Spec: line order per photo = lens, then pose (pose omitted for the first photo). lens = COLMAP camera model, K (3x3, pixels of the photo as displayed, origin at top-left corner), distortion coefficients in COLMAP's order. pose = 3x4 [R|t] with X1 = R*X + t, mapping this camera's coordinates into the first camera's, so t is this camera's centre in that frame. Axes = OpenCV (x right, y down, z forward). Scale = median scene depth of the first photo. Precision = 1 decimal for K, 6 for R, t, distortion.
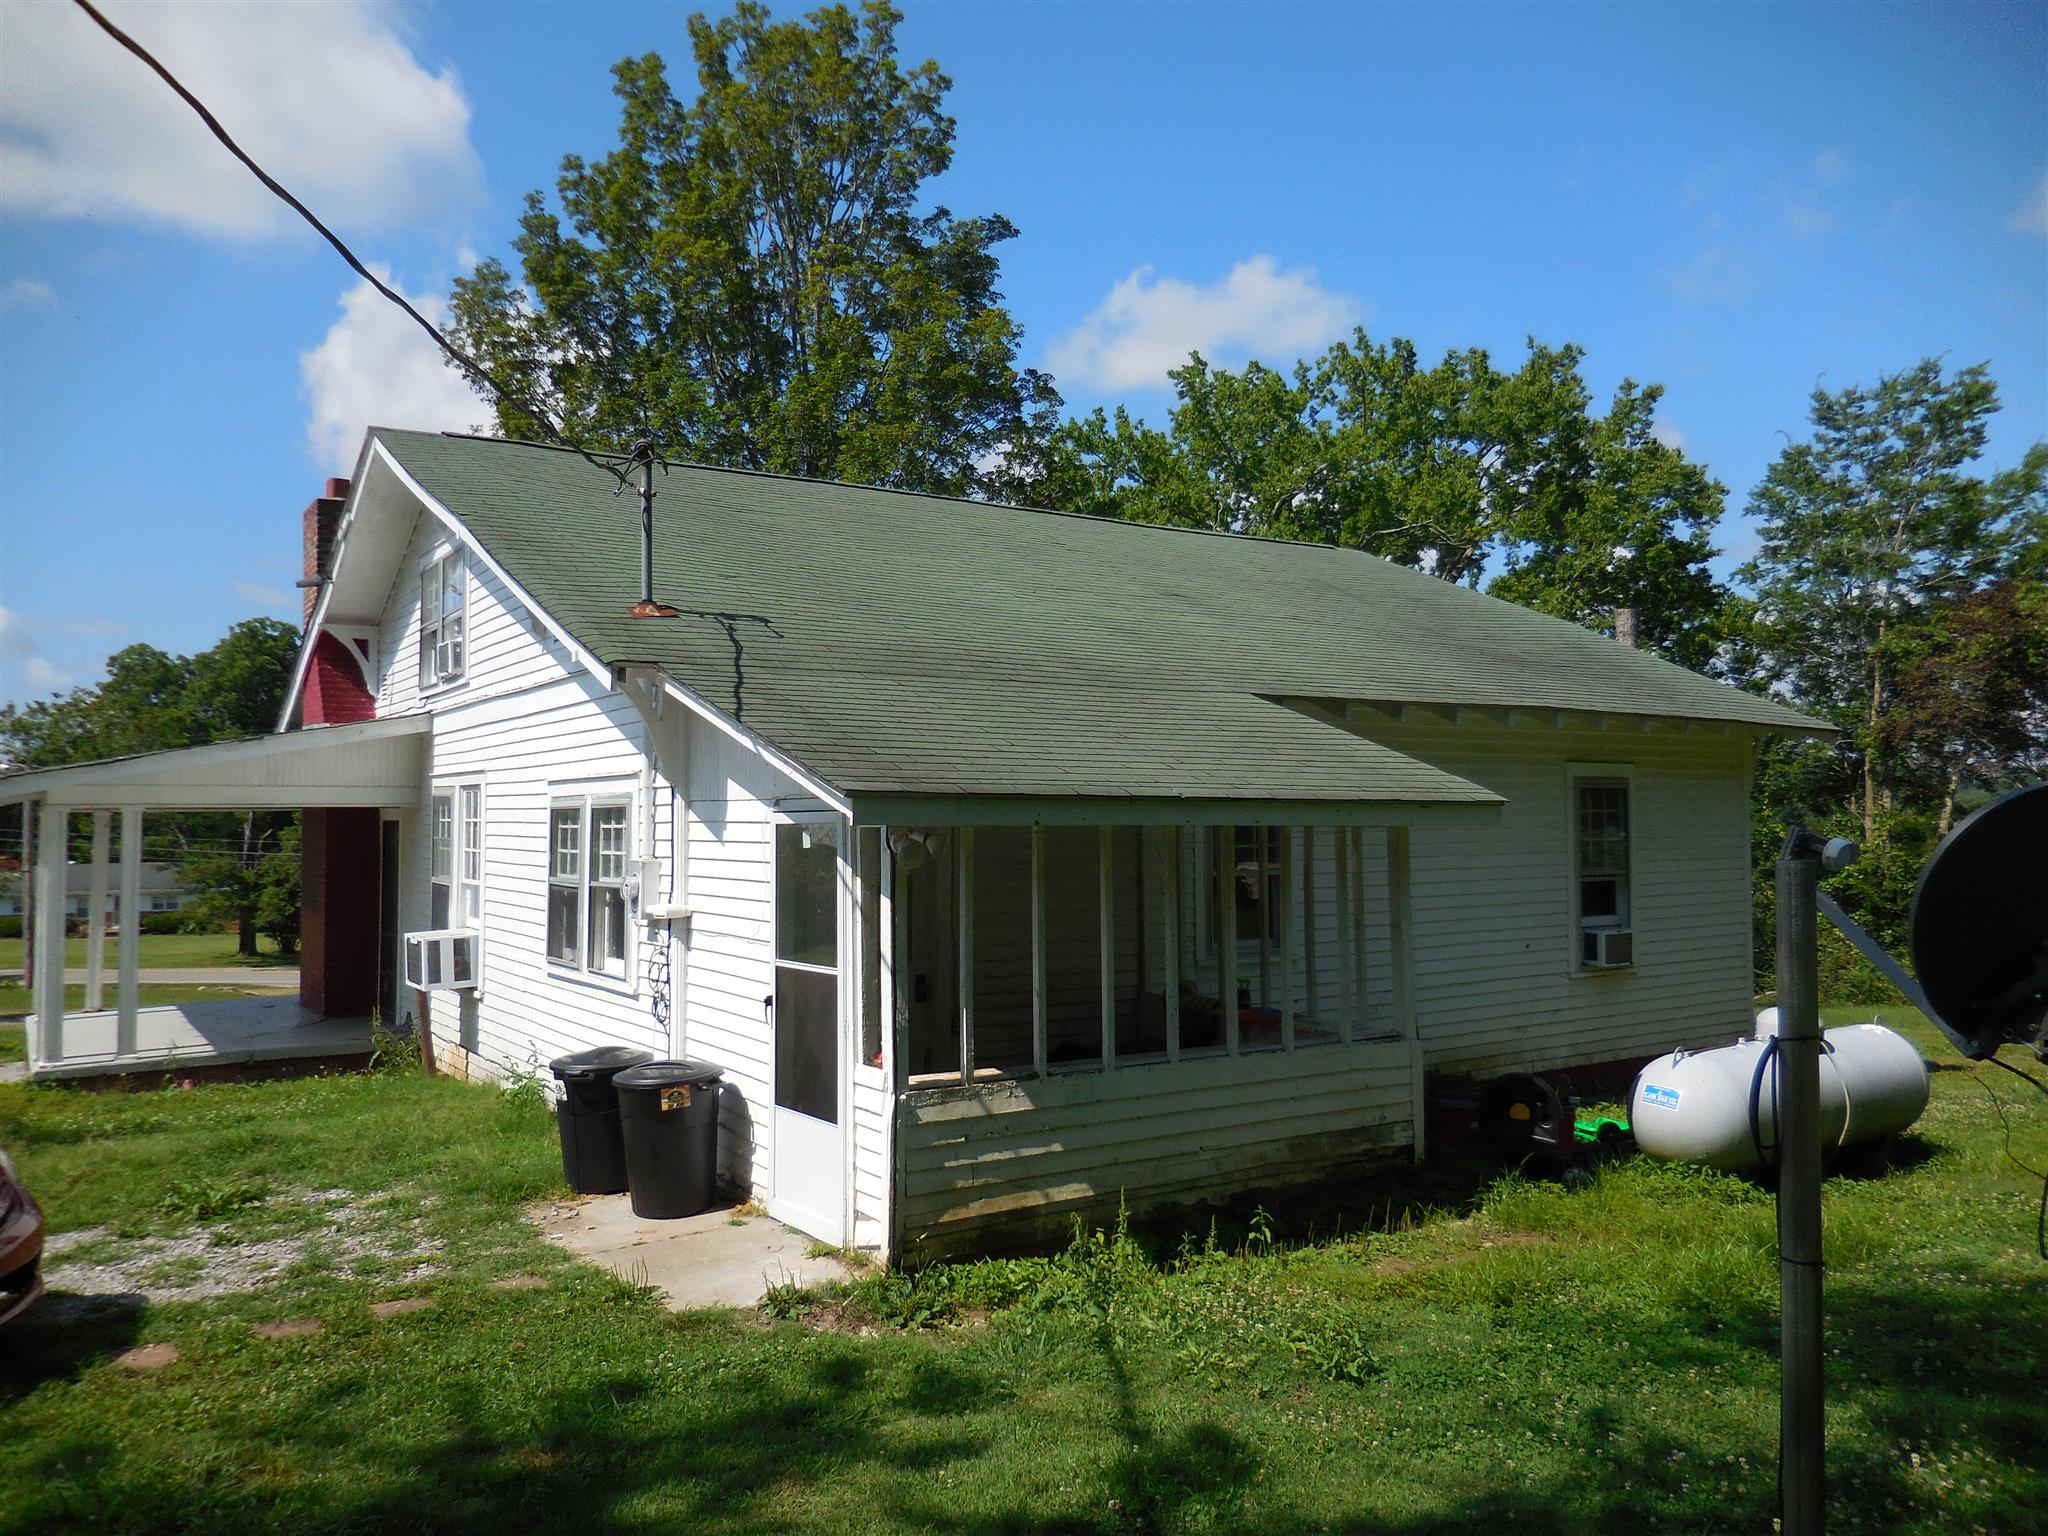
lens RADIAL K [[1523.2, 0, 1016.5], [0, 1523.2, 755.3], [0, 0, 1]] dist [-0.017810, -0.000611]
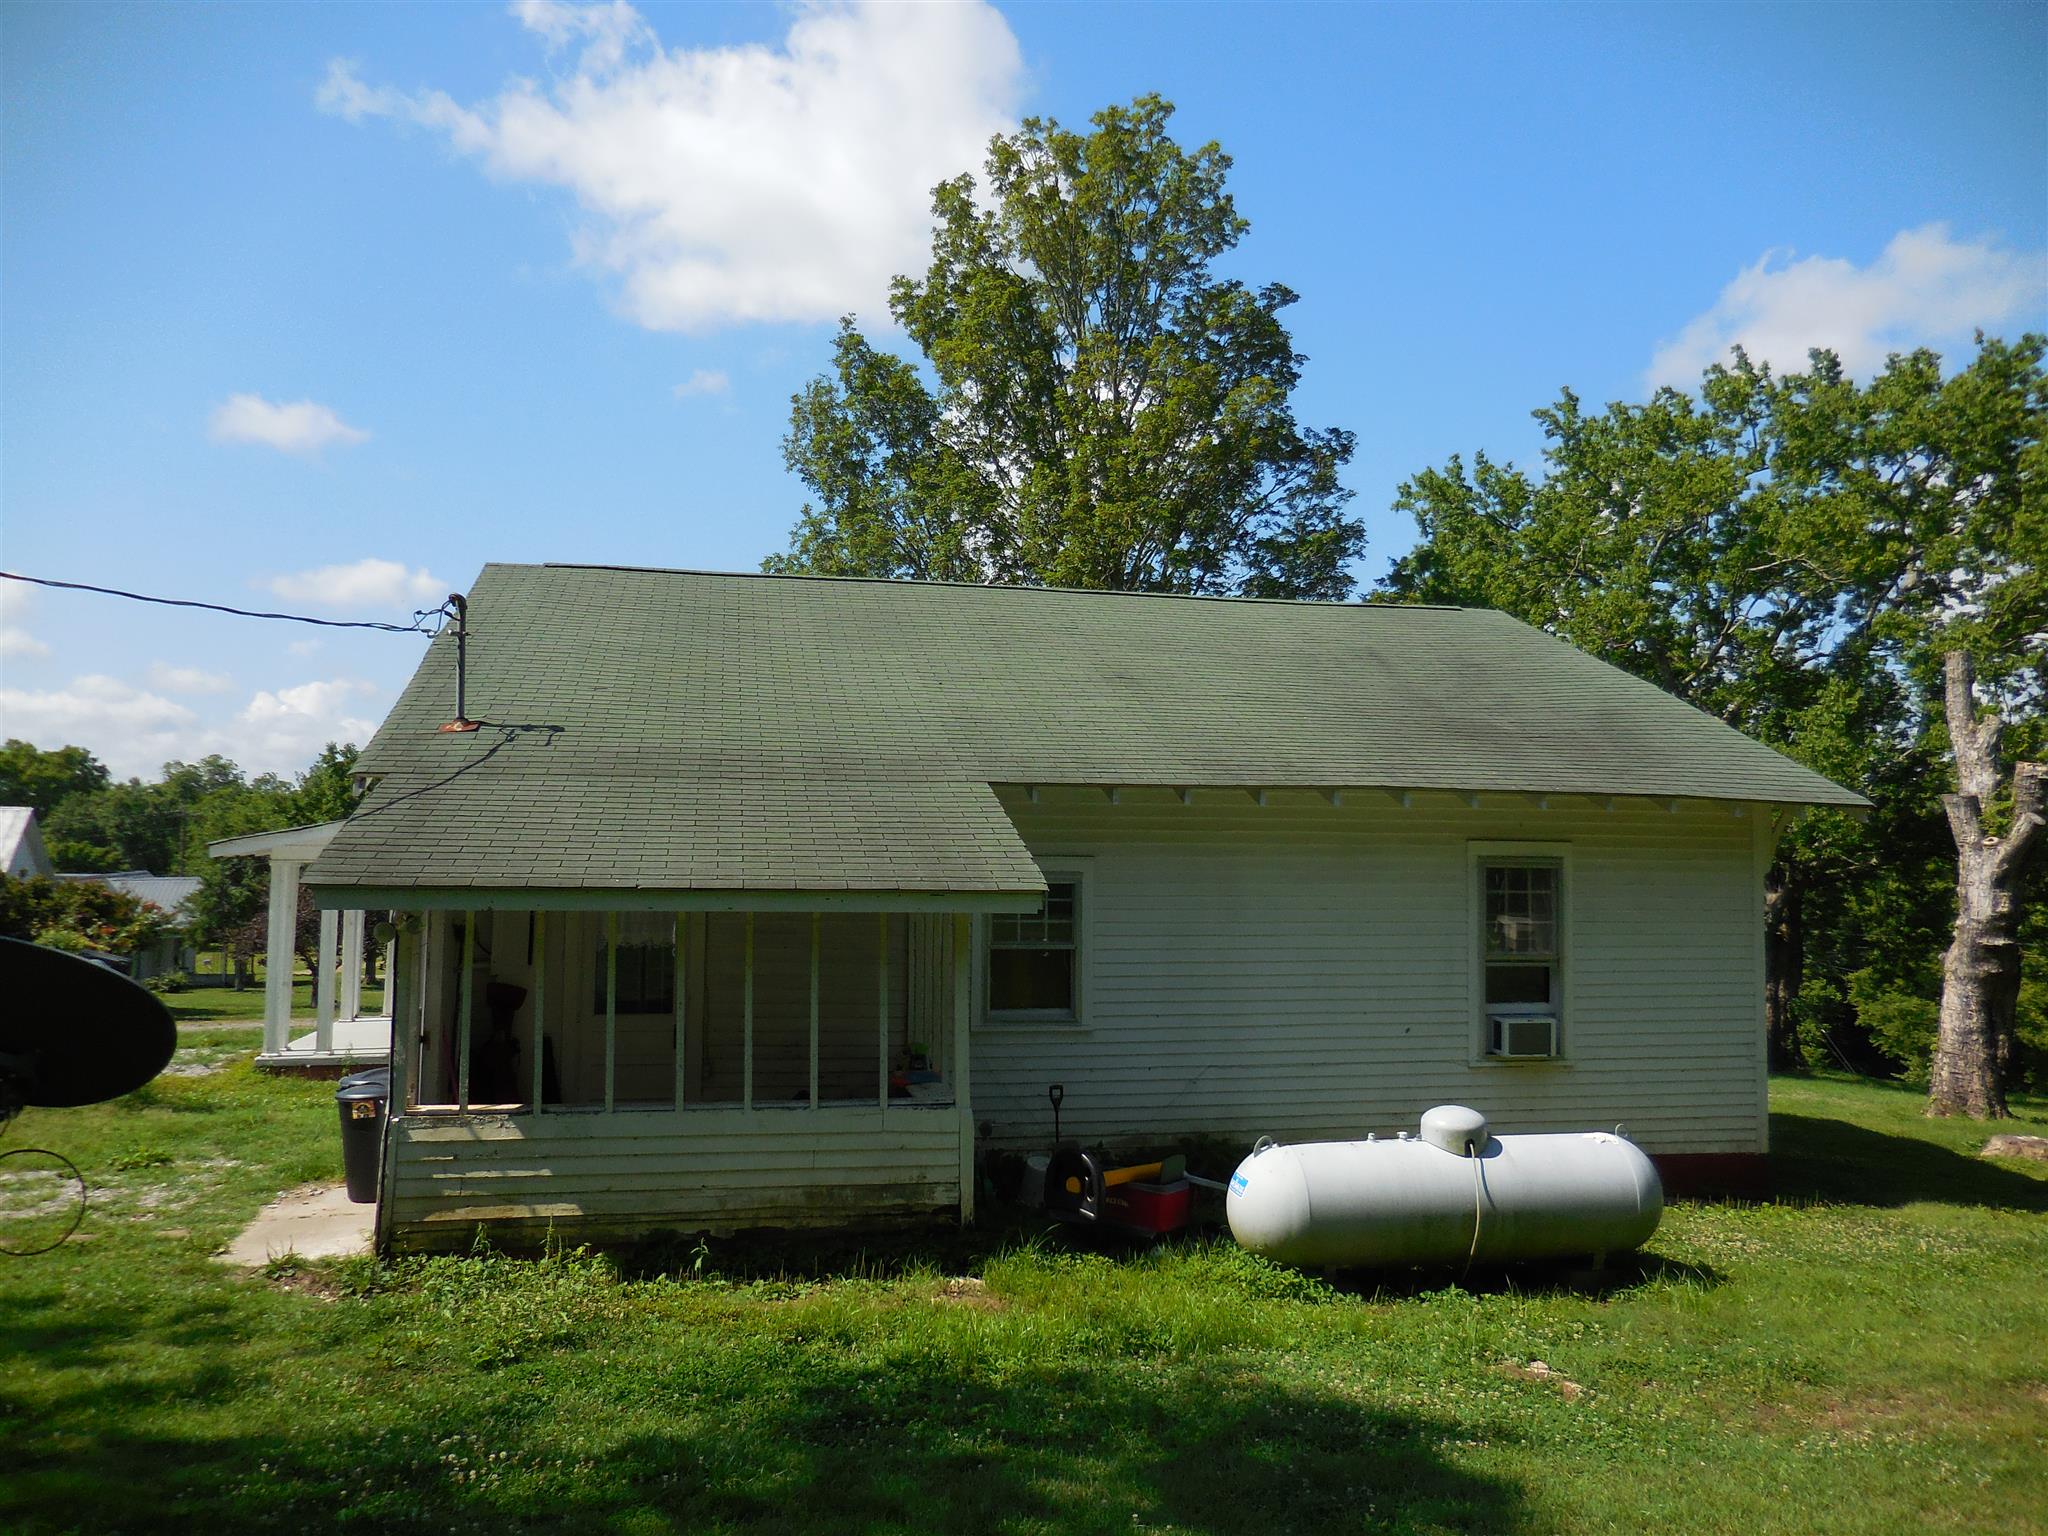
lens RADIAL K [[1526.8, 0, 1024.0], [0, 1526.8, 768.0], [0, 0, 1]] dist [-0.007192, 0.004616]
pose [[0.934321, -0.009840, -0.356296, 0.684541], [0.001700, 0.999731, -0.023152, -0.032167], [0.356428, 0.021026, 0.934086, -0.015004]]
